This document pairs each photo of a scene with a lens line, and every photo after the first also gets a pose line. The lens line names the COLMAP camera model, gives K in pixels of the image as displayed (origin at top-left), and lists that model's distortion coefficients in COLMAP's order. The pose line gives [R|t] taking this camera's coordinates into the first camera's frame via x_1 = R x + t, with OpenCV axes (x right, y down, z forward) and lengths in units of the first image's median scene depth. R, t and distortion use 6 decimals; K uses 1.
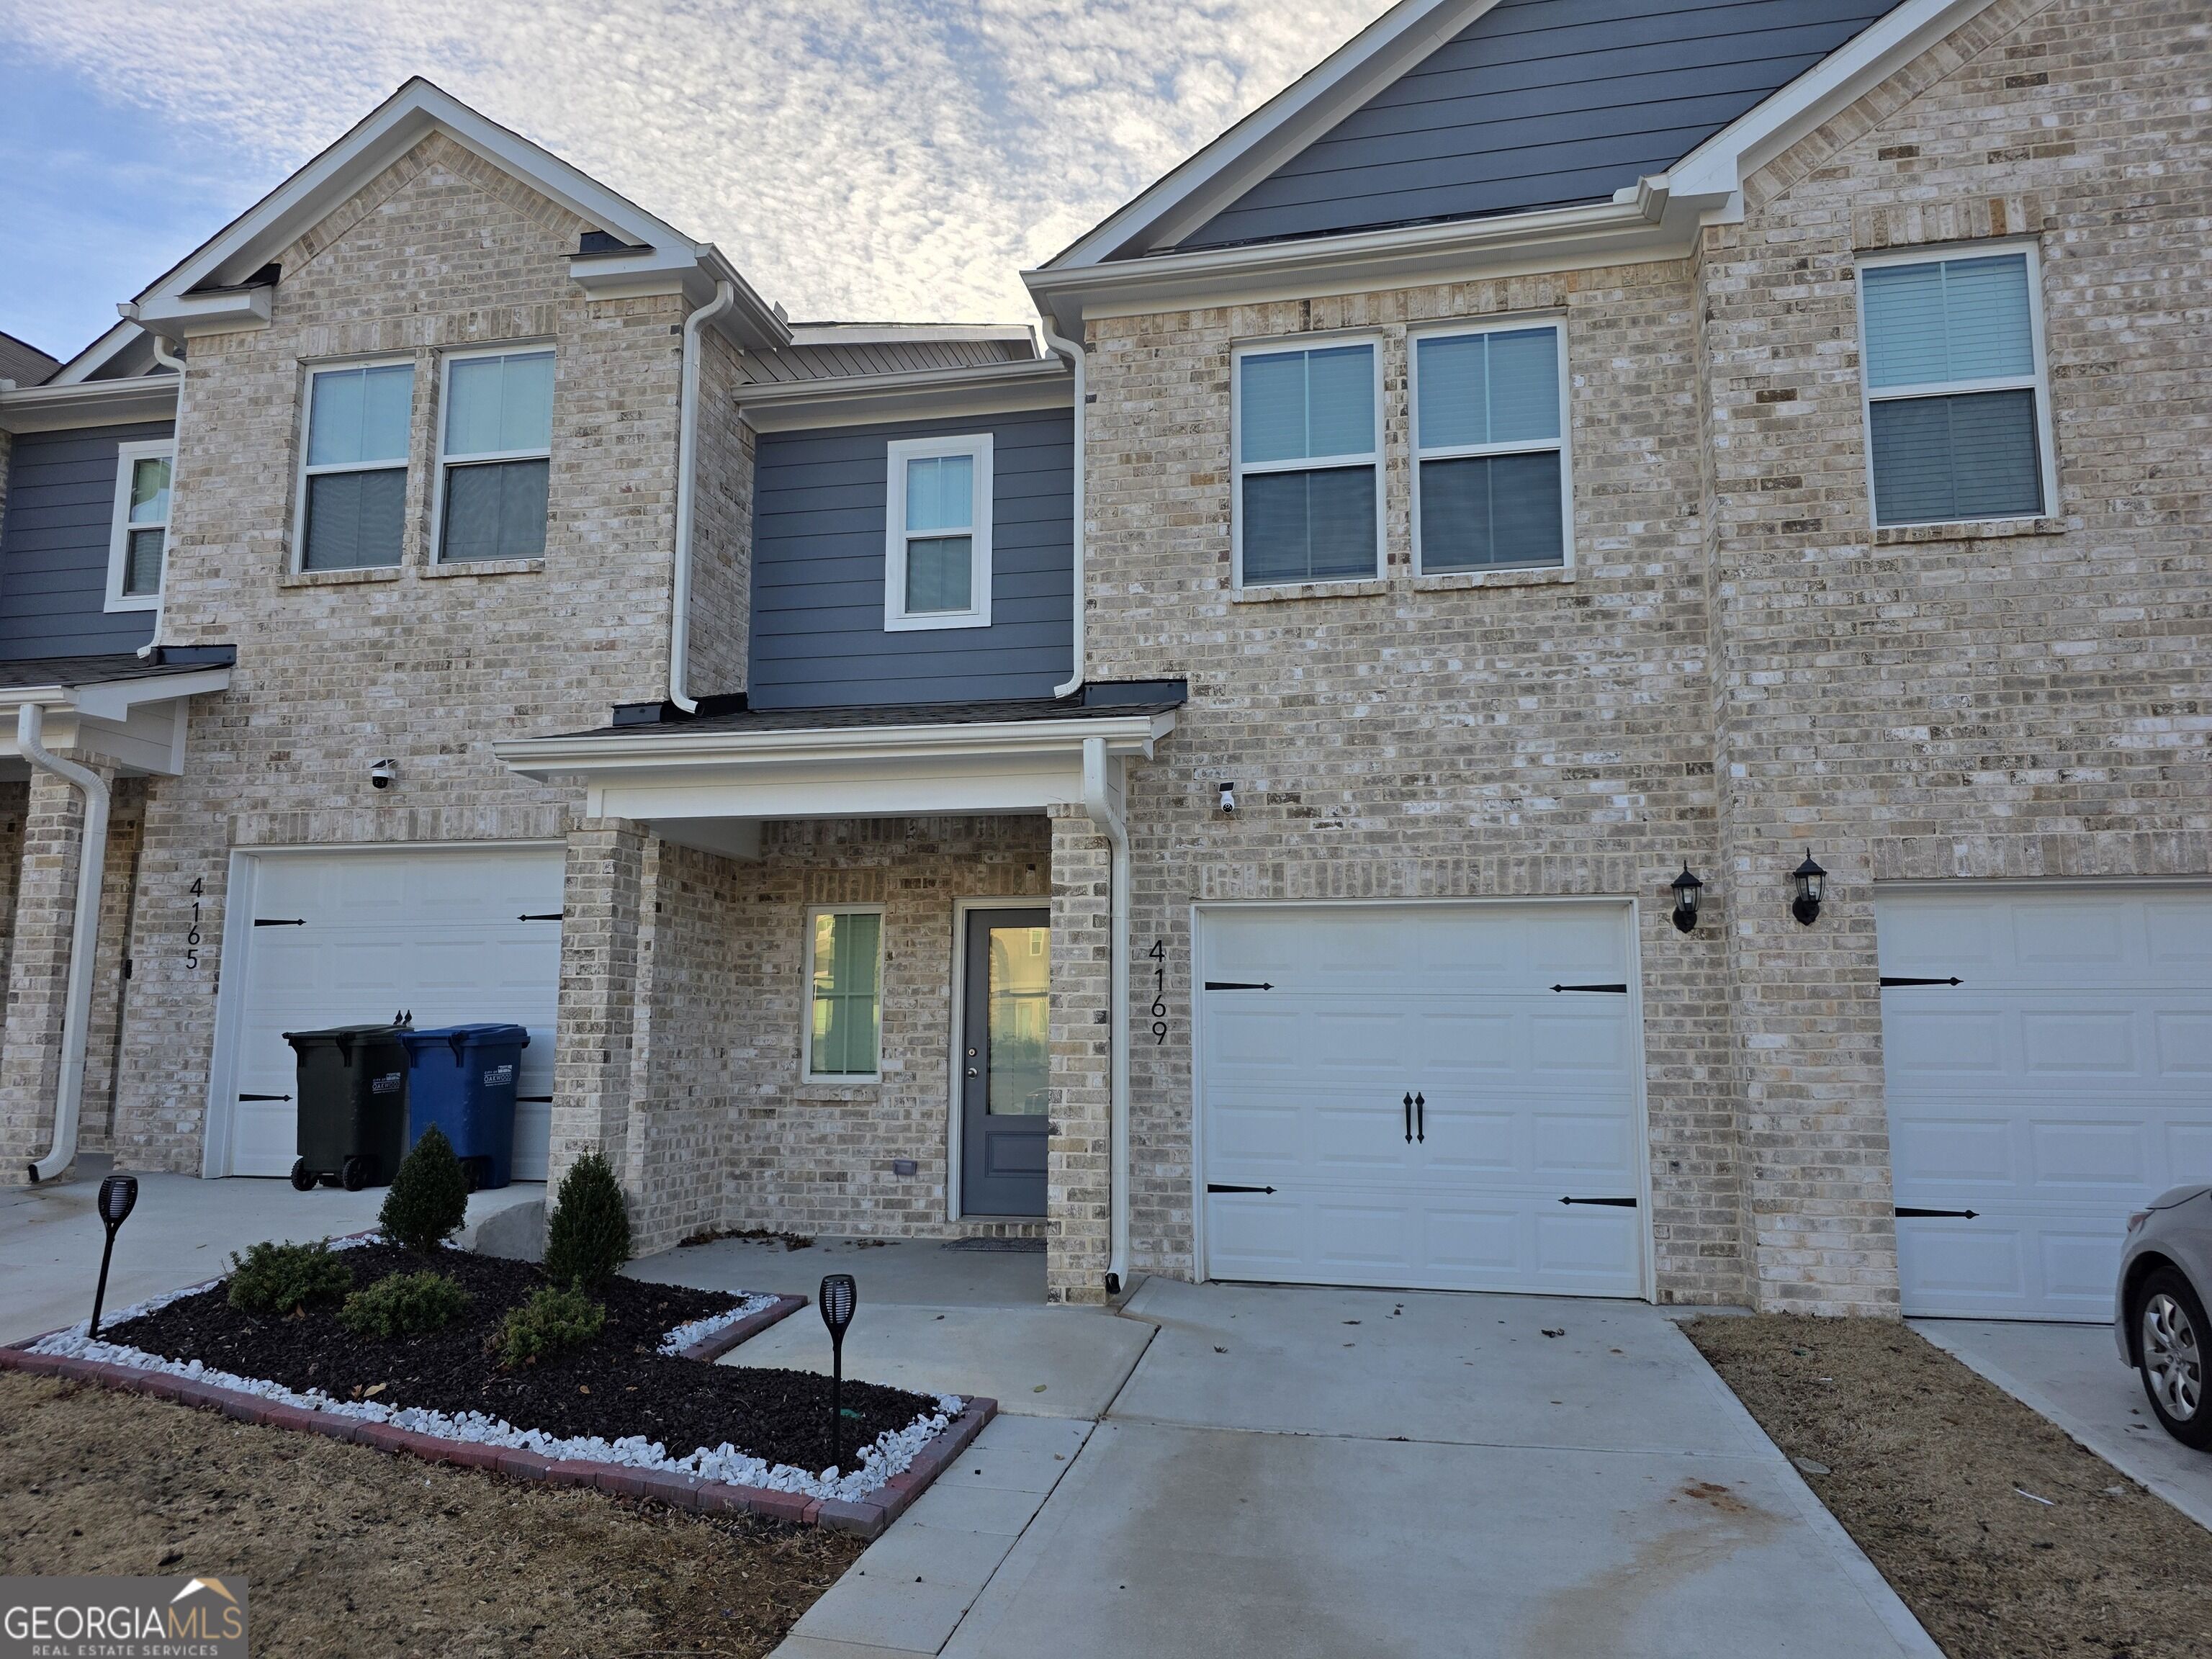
lens RADIAL K [[1465.1, 0, 1119.2], [0, 1465.1, 822.2], [0, 0, 1]] dist [0.023343, -0.020898]
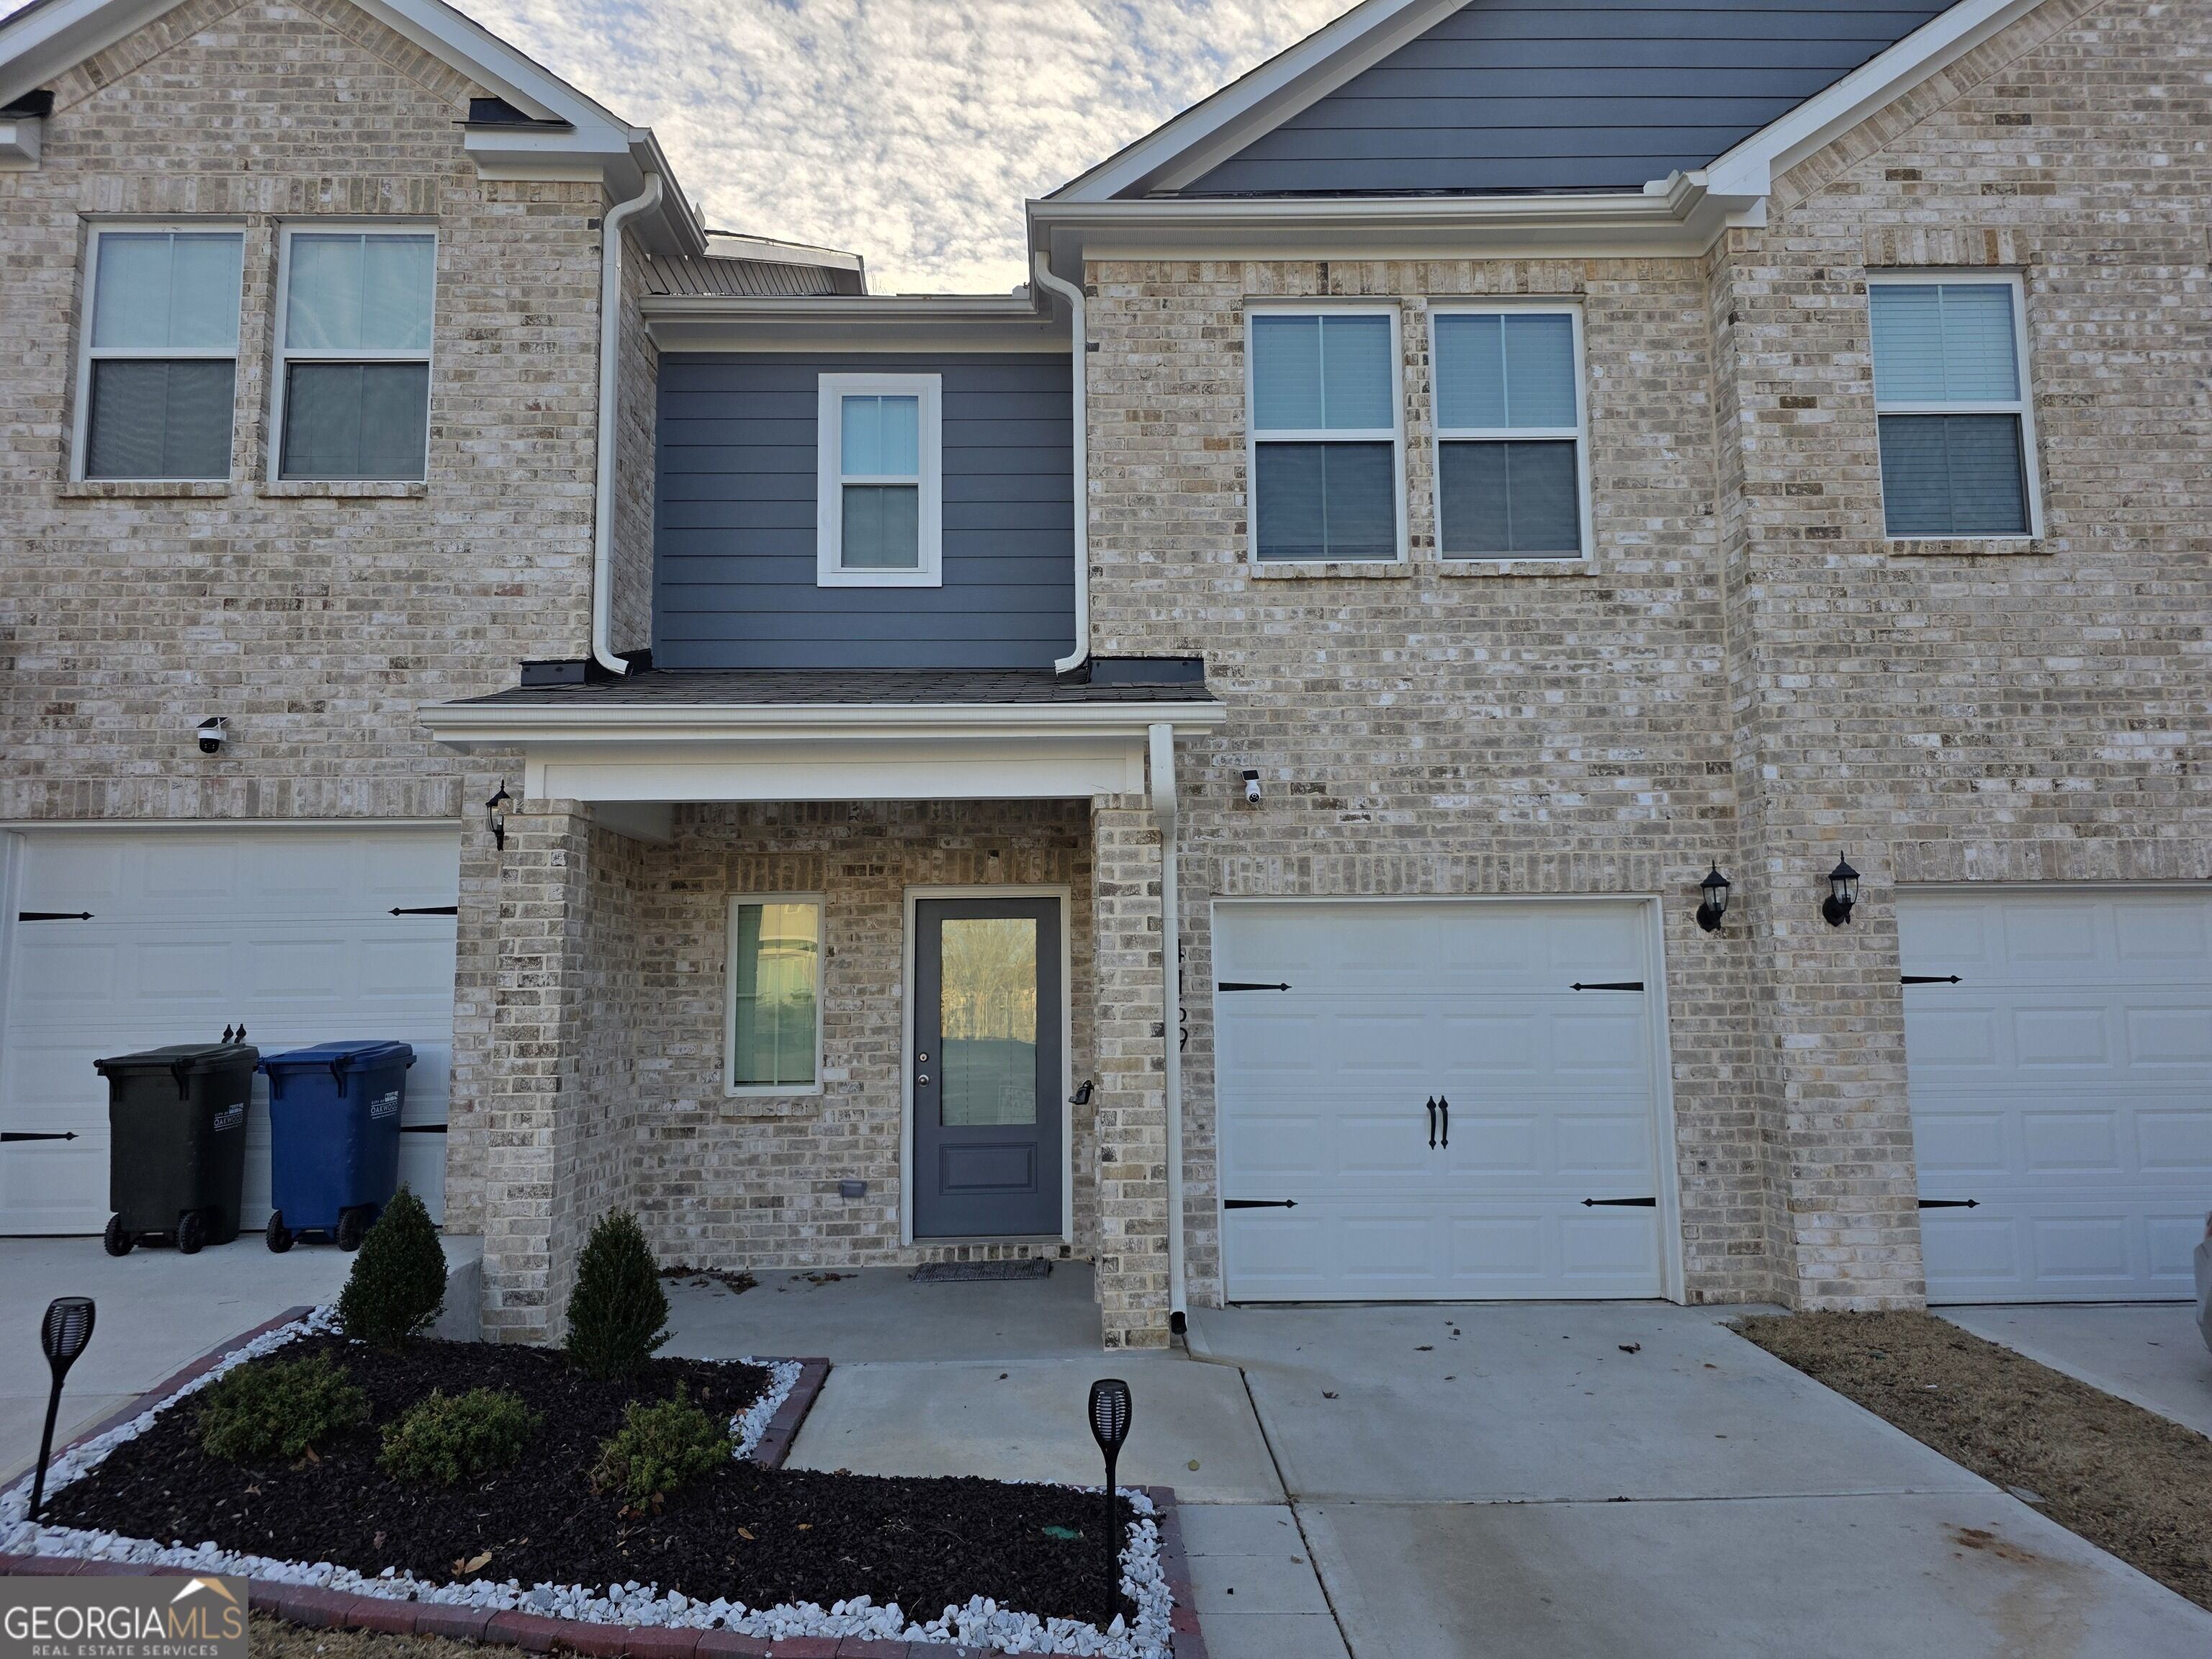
lens RADIAL K [[1465.1, 0, 1121.4], [0, 1465.1, 789.9], [0, 0, 1]] dist [0.023343, -0.020898]
pose [[0.974674, 0.016442, 0.223023, -0.218364], [-0.018712, 0.999792, 0.008066, -0.021025], [-0.222844, -0.012035, 0.974780, 0.106477]]
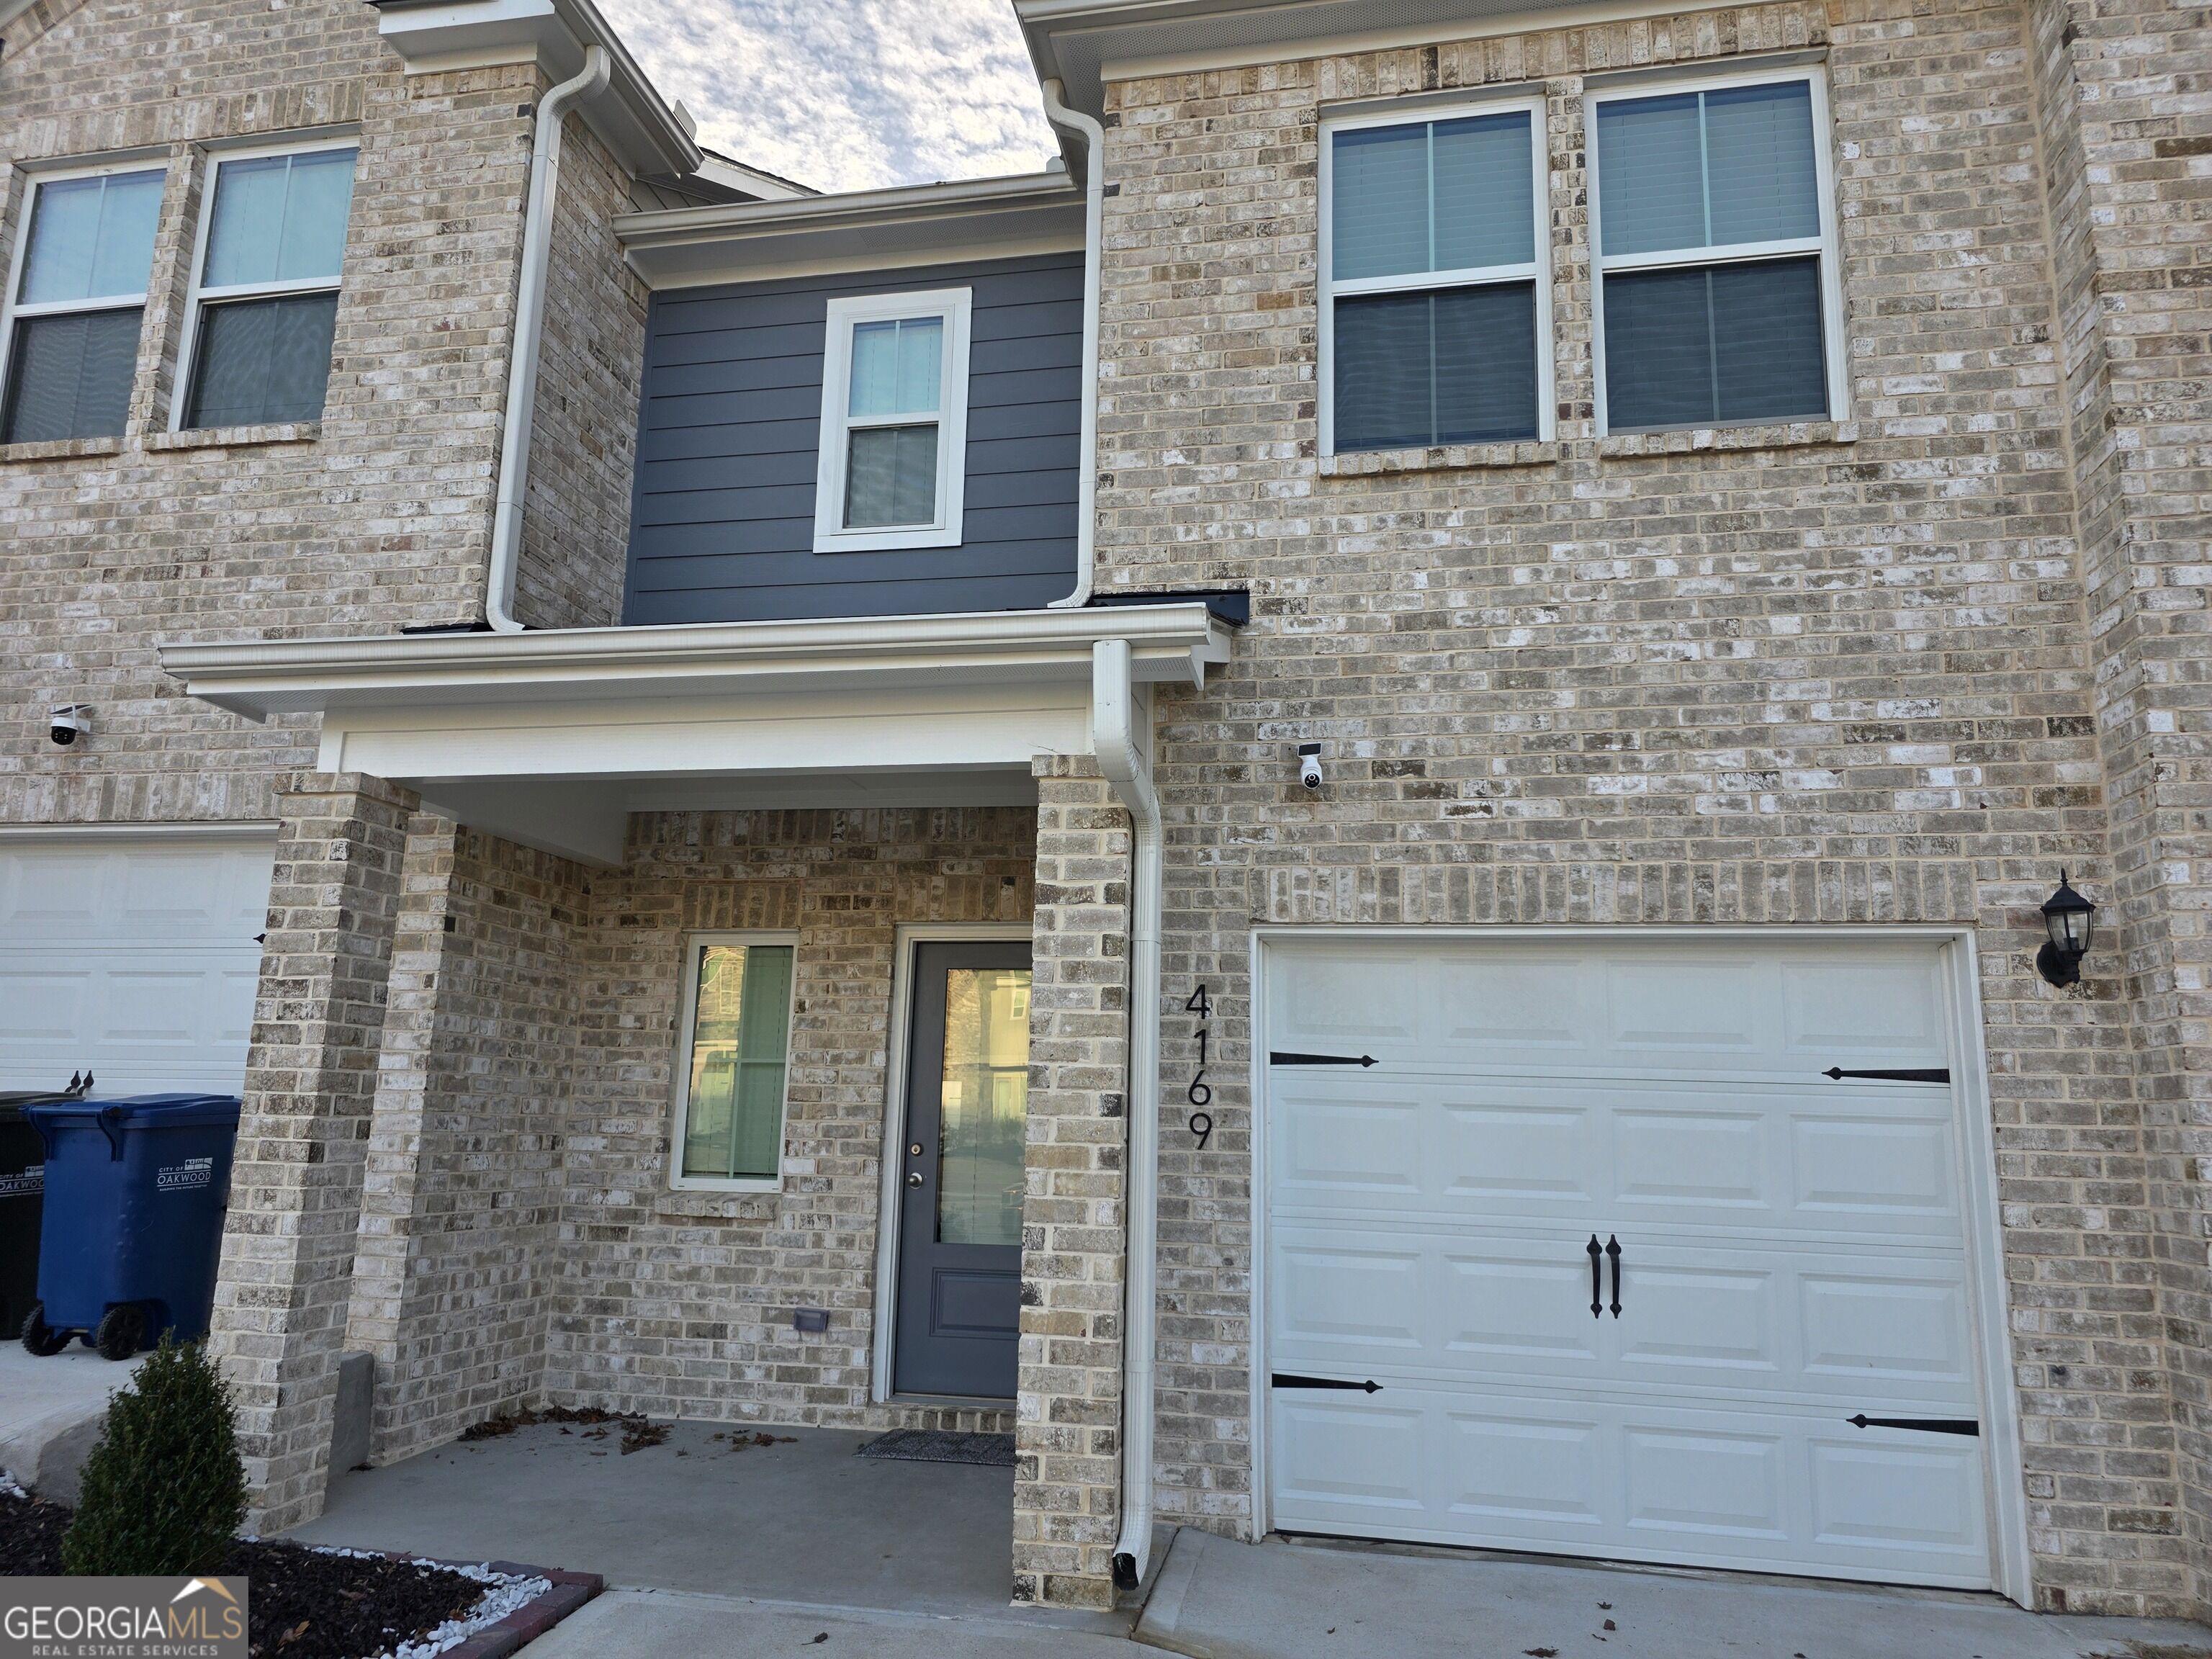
lens RADIAL K [[1465.1, 0, 1113.1], [0, 1465.1, 825.3], [0, 0, 1]] dist [0.023343, -0.020898]
pose [[0.999782, 0.020883, 0.000660, -0.013699], [-0.020826, 0.998568, -0.049274, 0.043572], [-0.001688, 0.049250, 0.998785, 0.357932]]
